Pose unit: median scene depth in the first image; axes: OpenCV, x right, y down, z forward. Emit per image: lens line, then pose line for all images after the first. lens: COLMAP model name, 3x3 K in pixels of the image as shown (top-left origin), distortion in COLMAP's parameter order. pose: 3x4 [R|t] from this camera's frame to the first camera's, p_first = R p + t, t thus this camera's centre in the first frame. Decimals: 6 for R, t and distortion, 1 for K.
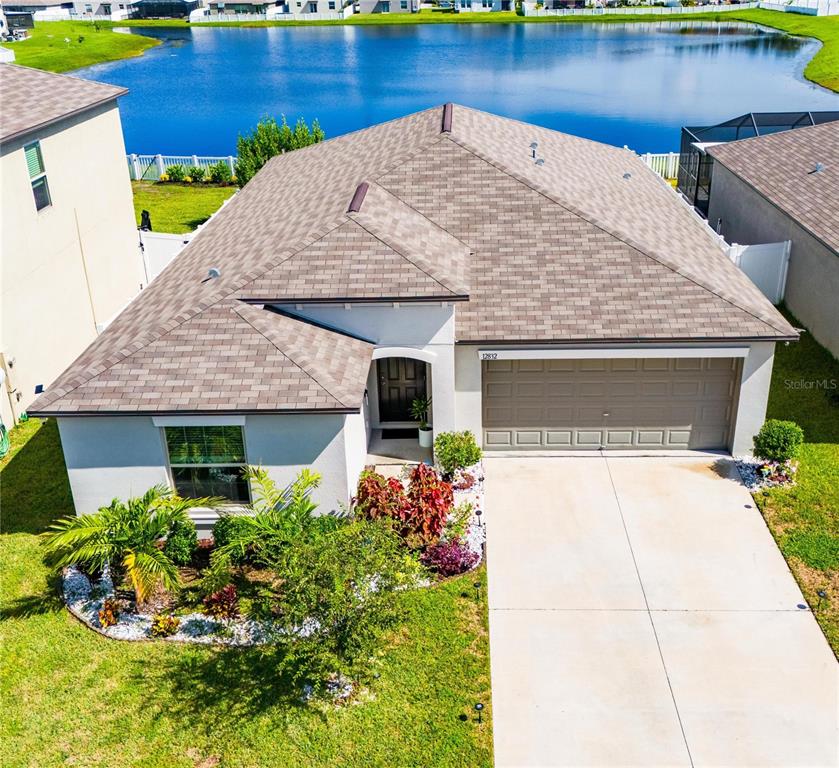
lens RADIAL K [[911.9, 0, 438.0], [0, 911.9, 364.5], [0, 0, 1]] dist [0.030990, 0.000000]
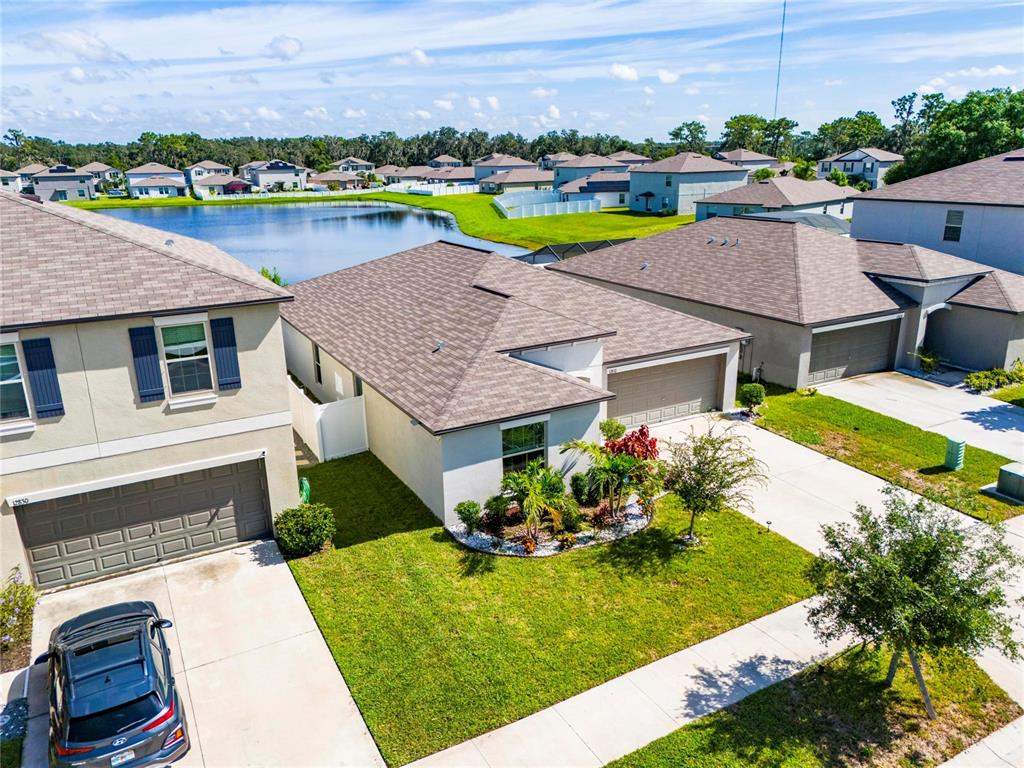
lens RADIAL K [[751.9, 0, 486.9], [0, 751.9, 381.5], [0, 0, 1]] dist [0.059691, -0.053310]
pose [[0.873931, -0.140321, 0.465354, -0.786874], [0.198990, 0.976799, -0.079161, 0.072391], [-0.443449, 0.161782, 0.881578, -0.103551]]
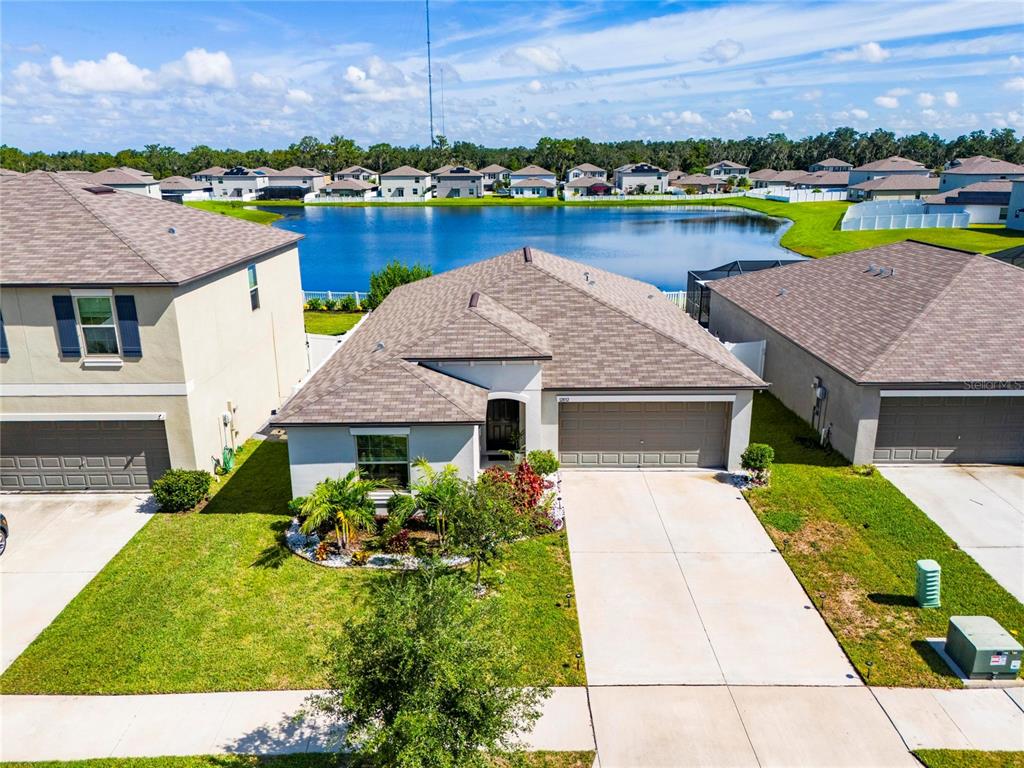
lens RADIAL K [[751.9, 0, 501.0], [0, 751.9, 382.4], [0, 0, 1]] dist [0.059691, -0.053310]
pose [[0.999914, 0.006540, 0.011350, -0.062269], [-0.005027, 0.991683, -0.128603, 0.123214], [-0.012097, 0.128535, 0.991631, -0.236045]]
